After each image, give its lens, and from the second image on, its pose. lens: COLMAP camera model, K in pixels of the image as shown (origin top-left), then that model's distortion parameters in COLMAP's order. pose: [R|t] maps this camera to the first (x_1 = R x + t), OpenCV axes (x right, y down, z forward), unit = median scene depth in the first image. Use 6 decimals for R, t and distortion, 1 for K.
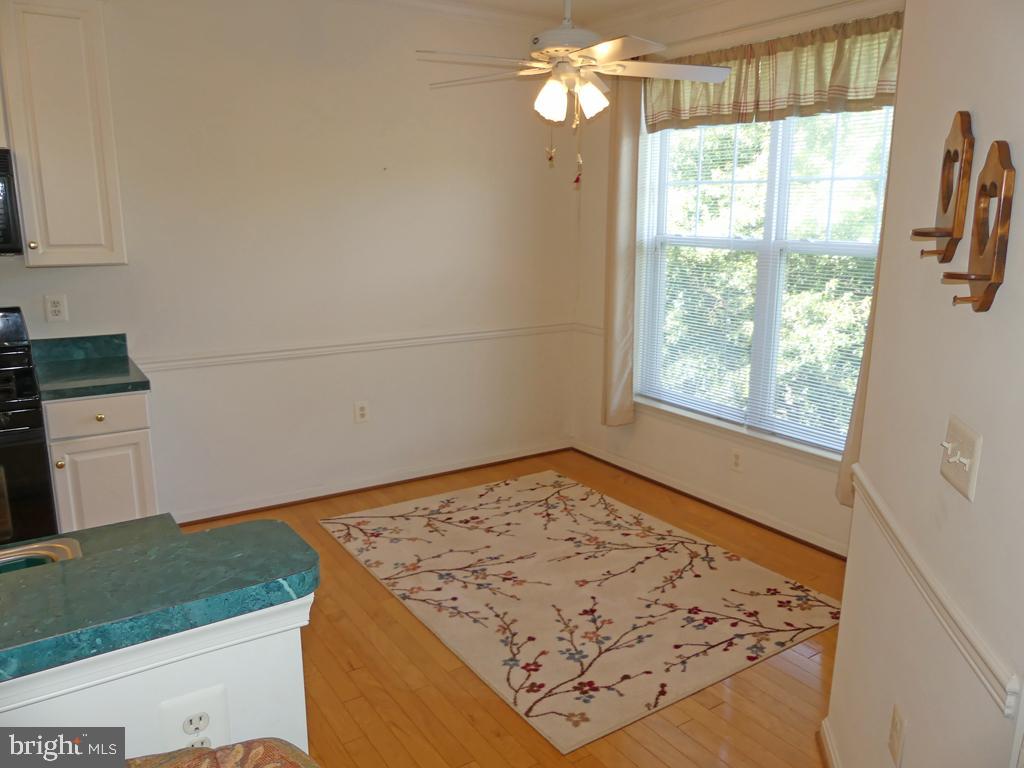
lens RADIAL K [[765.8, 0, 512.0], [0, 765.8, 384.0], [0, 0, 1]] dist [-0.016677, 0.008295]
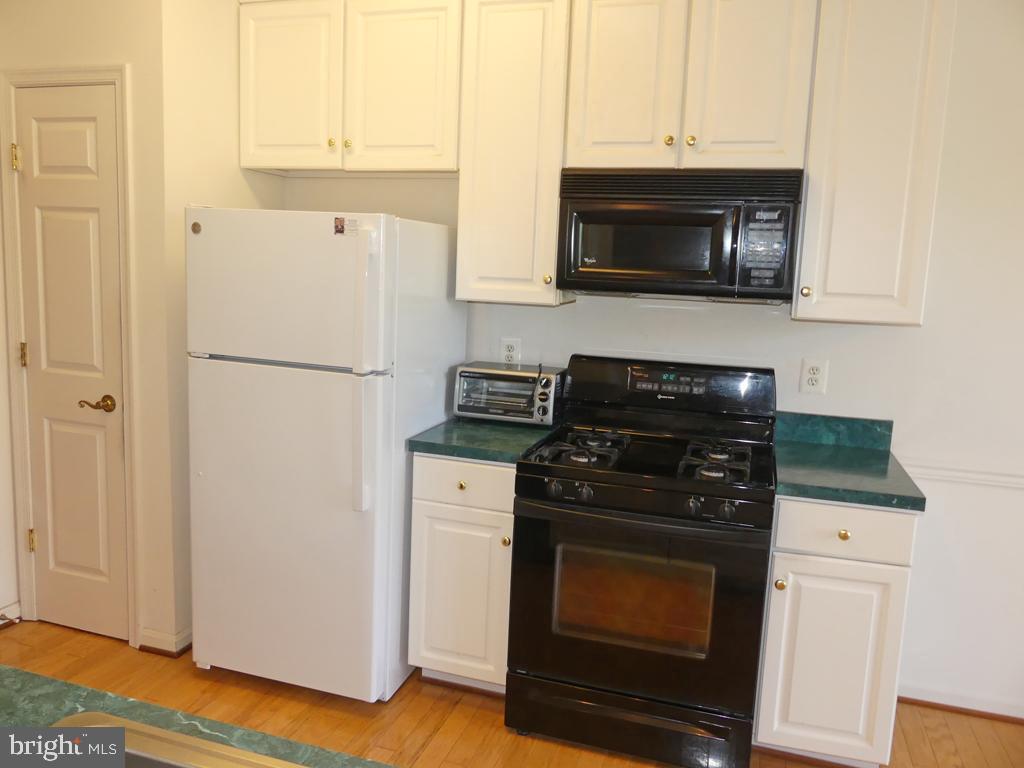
lens RADIAL K [[765.8, 0, 512.0], [0, 765.8, 384.0], [0, 0, 1]] dist [-0.016677, 0.008295]
pose [[0.623685, 0.125996, -0.771454, -0.198727], [-0.210059, 0.977636, -0.010153, -0.019251], [0.752922, 0.168383, 0.636204, 0.287502]]
